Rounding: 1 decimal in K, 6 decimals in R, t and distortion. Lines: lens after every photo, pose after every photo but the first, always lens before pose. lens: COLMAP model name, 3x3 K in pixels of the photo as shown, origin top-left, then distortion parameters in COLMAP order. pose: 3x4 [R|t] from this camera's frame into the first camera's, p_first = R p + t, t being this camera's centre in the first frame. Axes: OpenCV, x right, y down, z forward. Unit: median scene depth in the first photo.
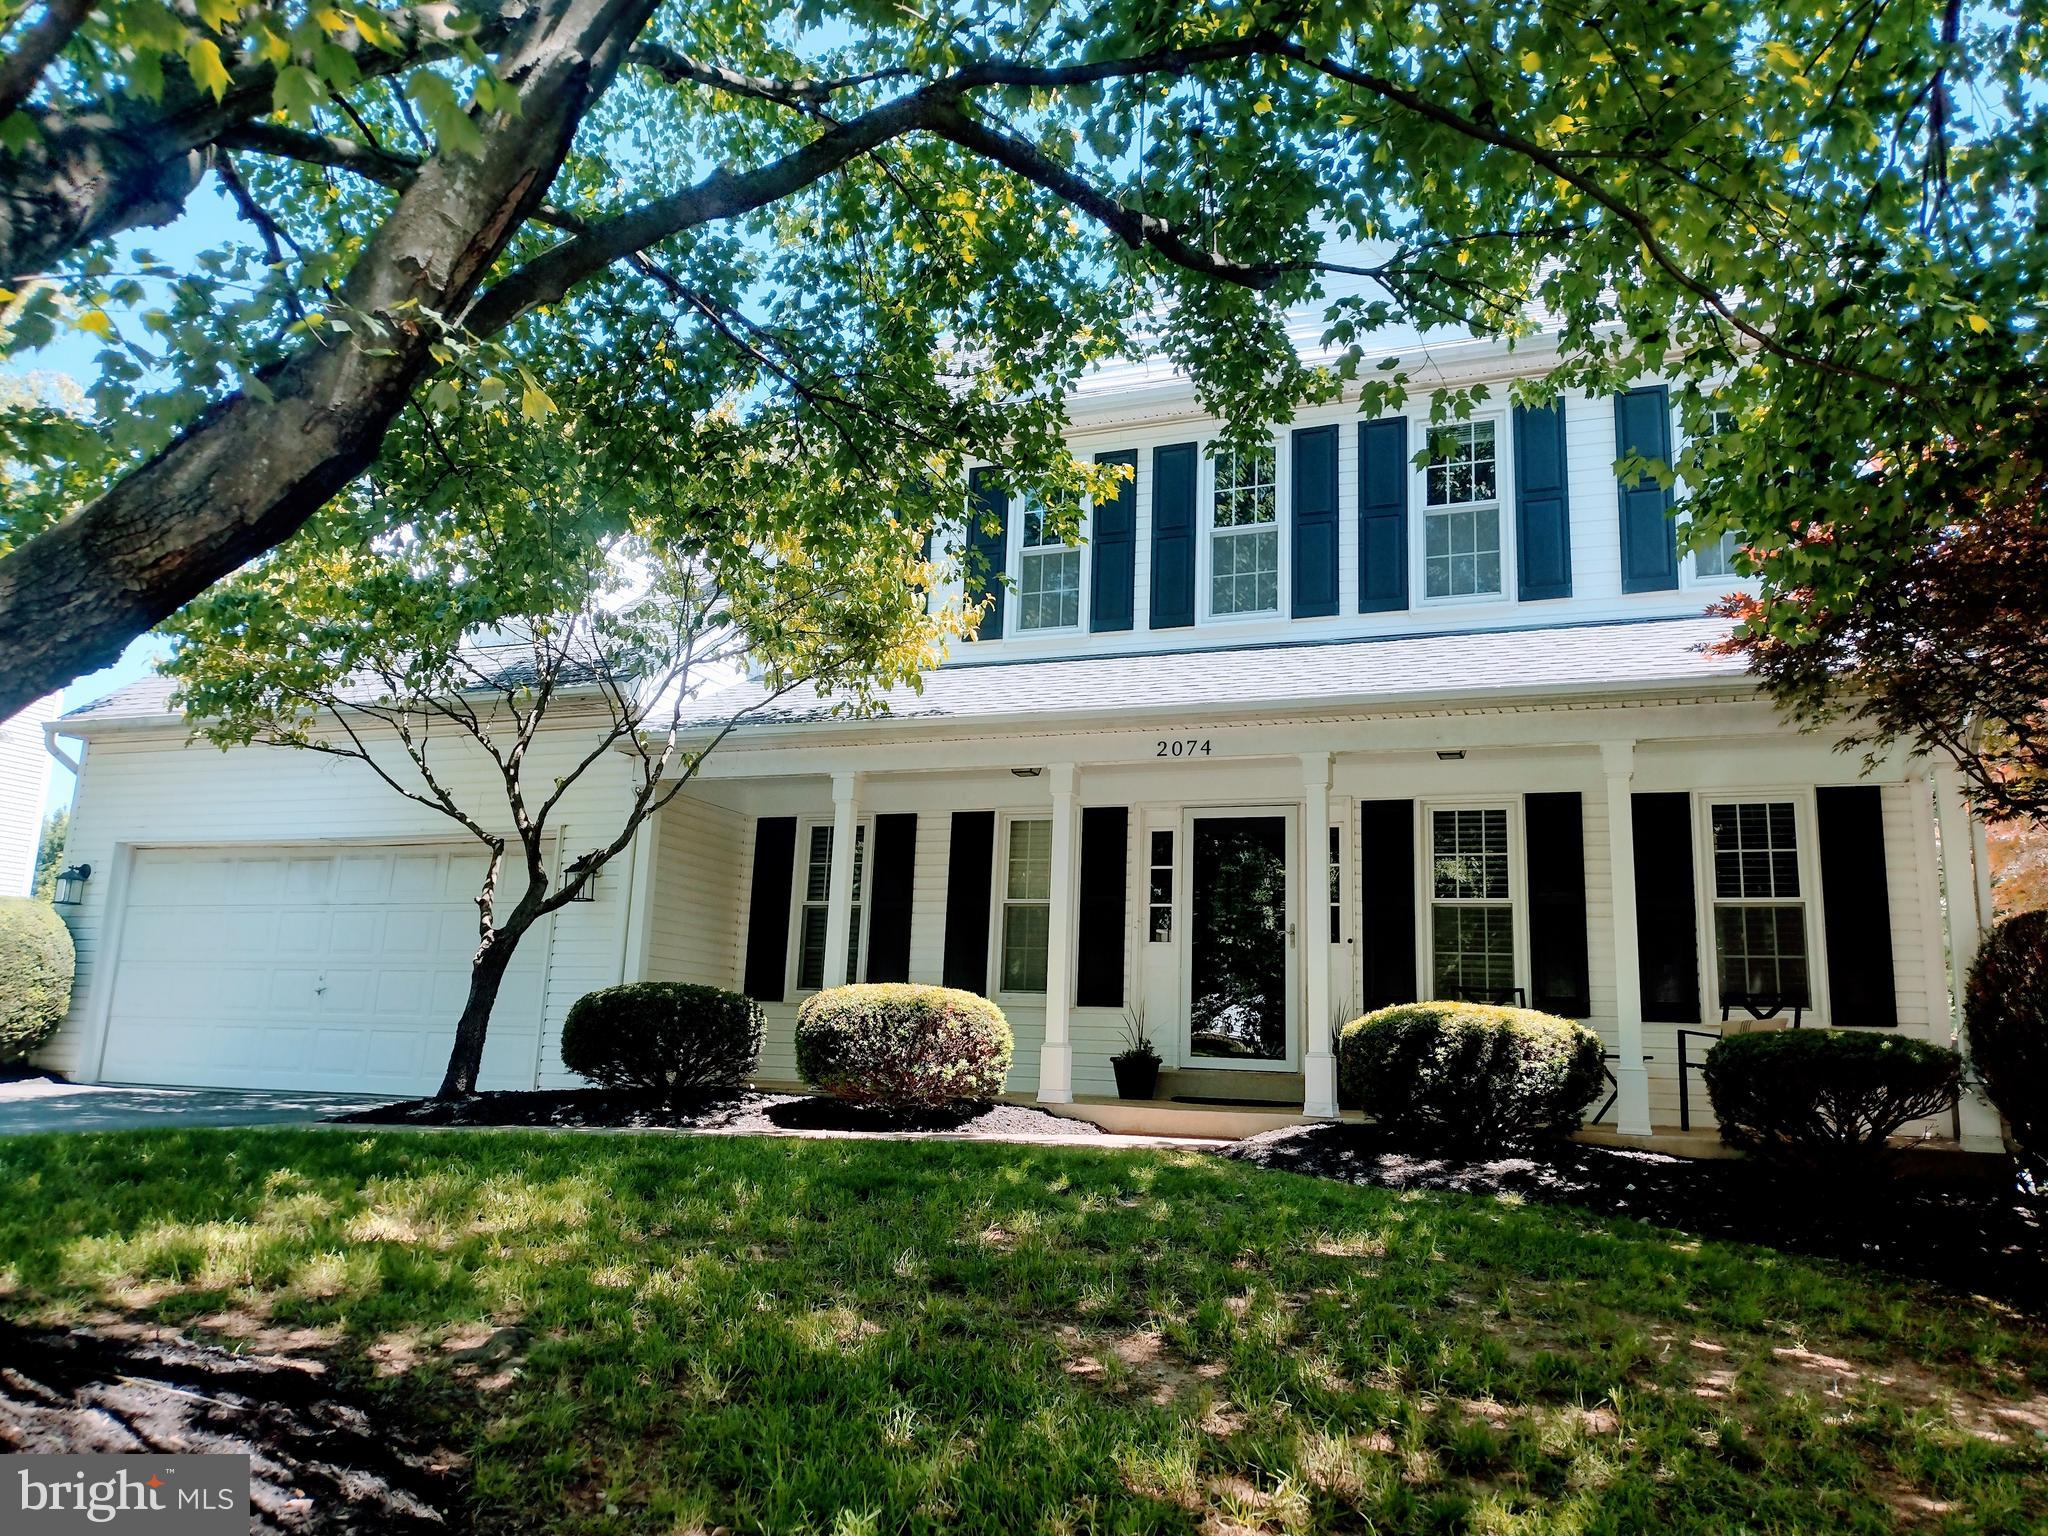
lens RADIAL K [[1530.0, 0, 1026.7], [0, 1530.0, 758.3], [0, 0, 1]] dist [0.090429, -0.124492]
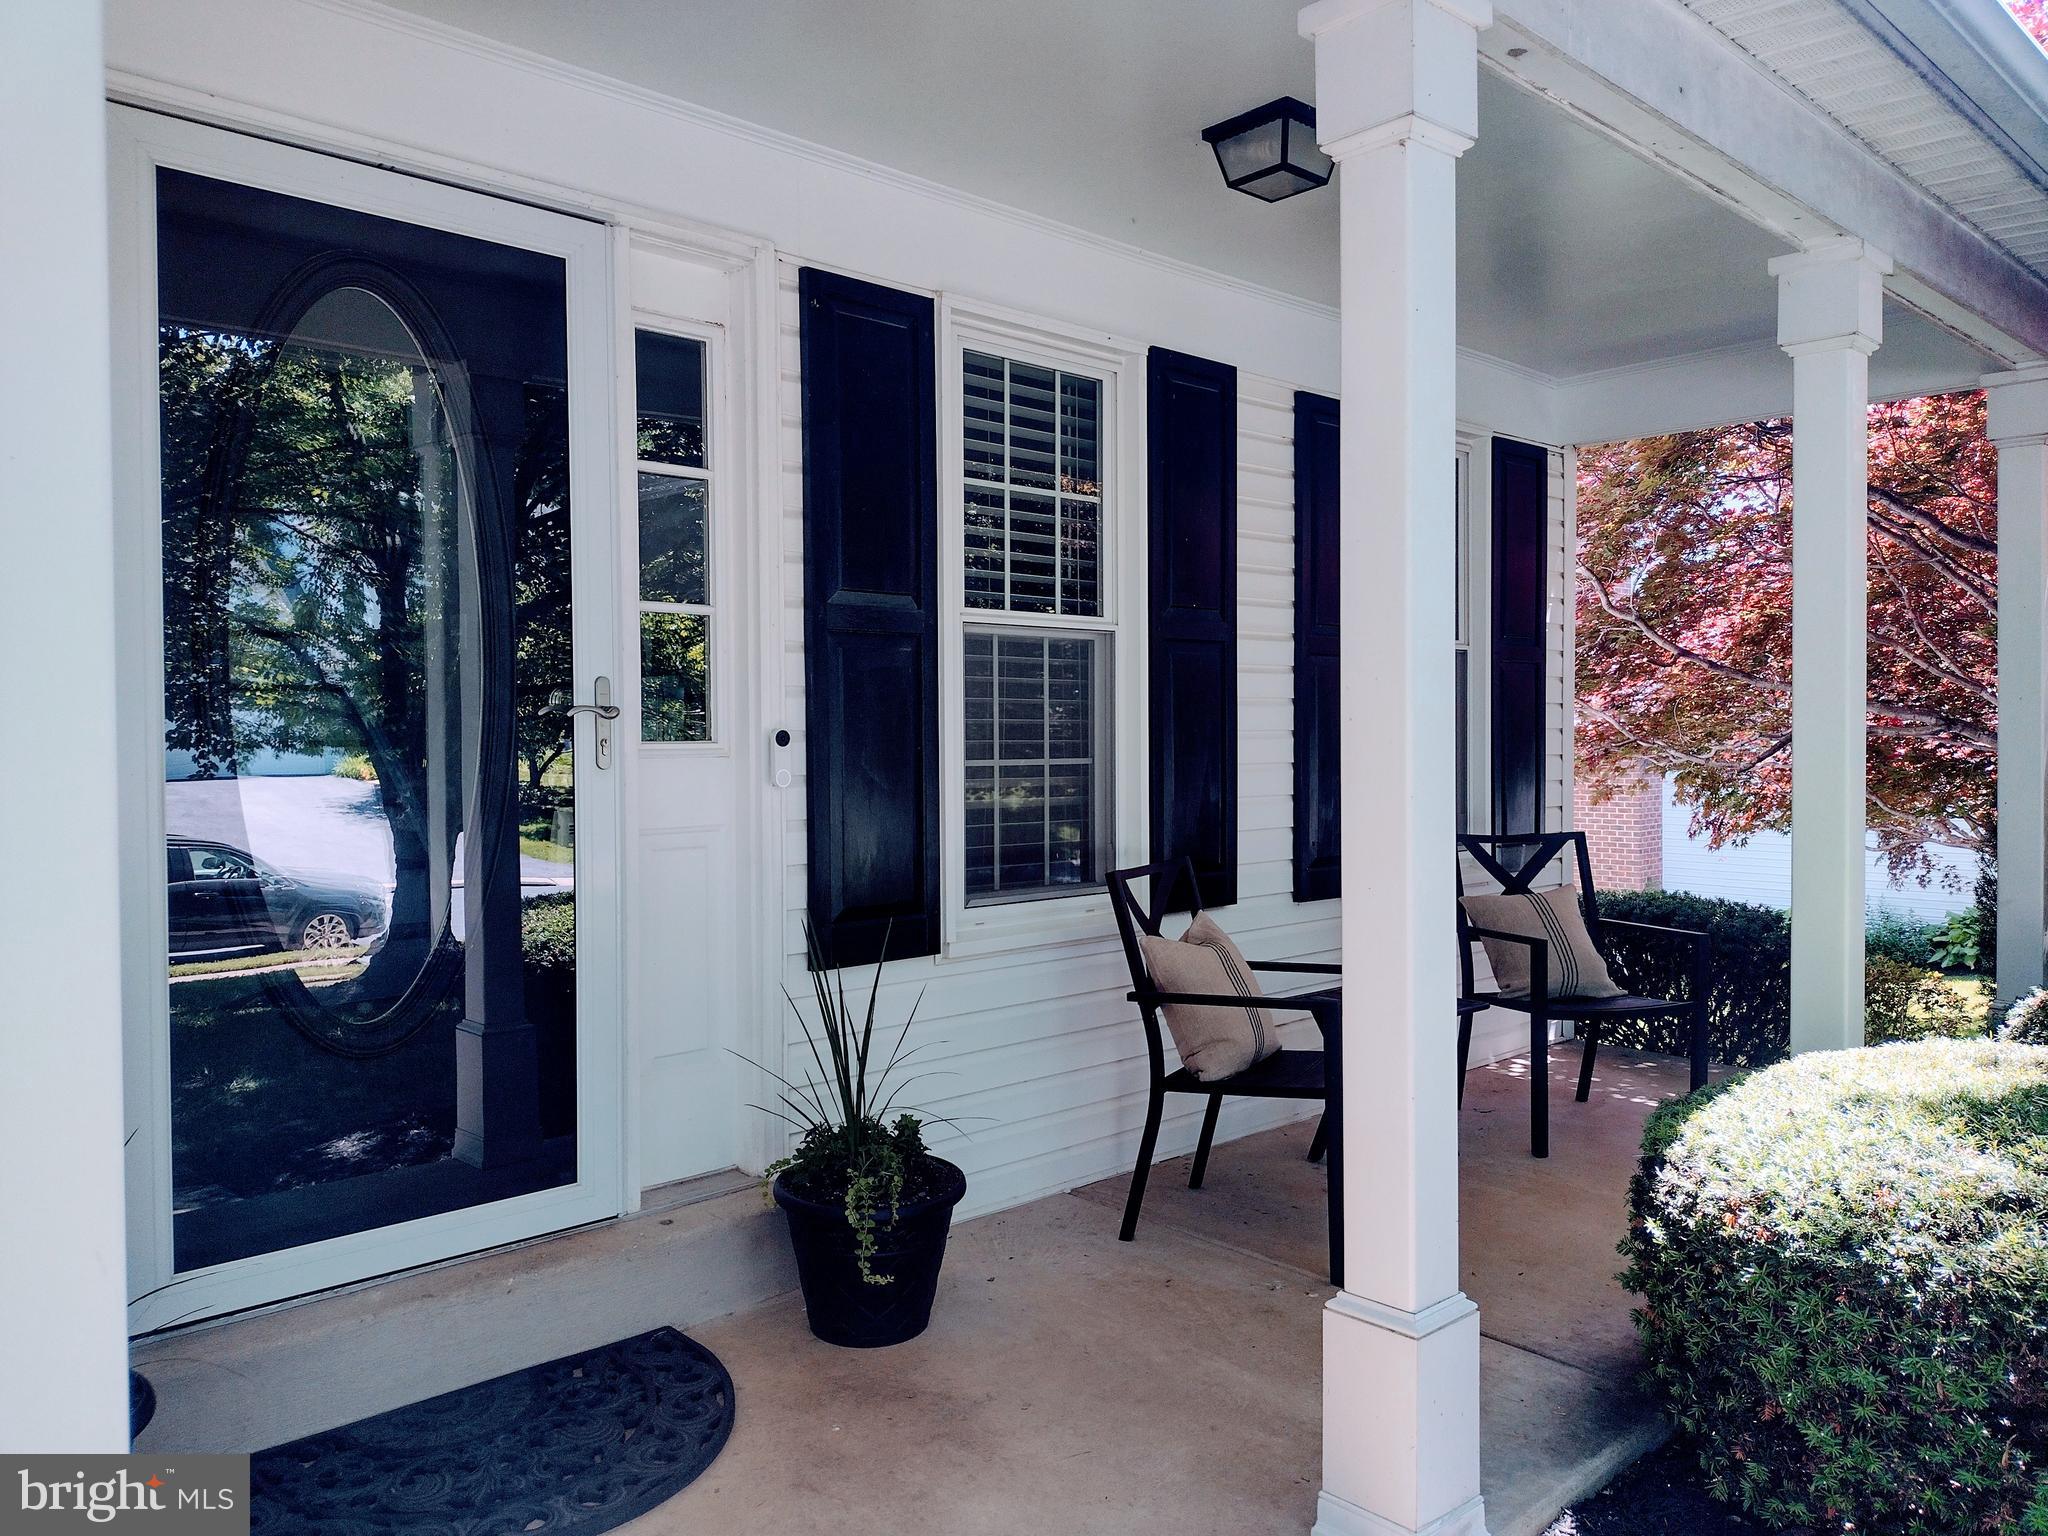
lens RADIAL K [[1530.0, 0, 1026.7], [0, 1530.0, 758.3], [0, 0, 1]] dist [0.090429, -0.124492]
pose [[0.404400, -0.057763, 0.912756, -0.038833], [-0.154469, 0.979352, 0.130416, 0.071122], [-0.901443, -0.193732, 0.387128, 0.785433]]
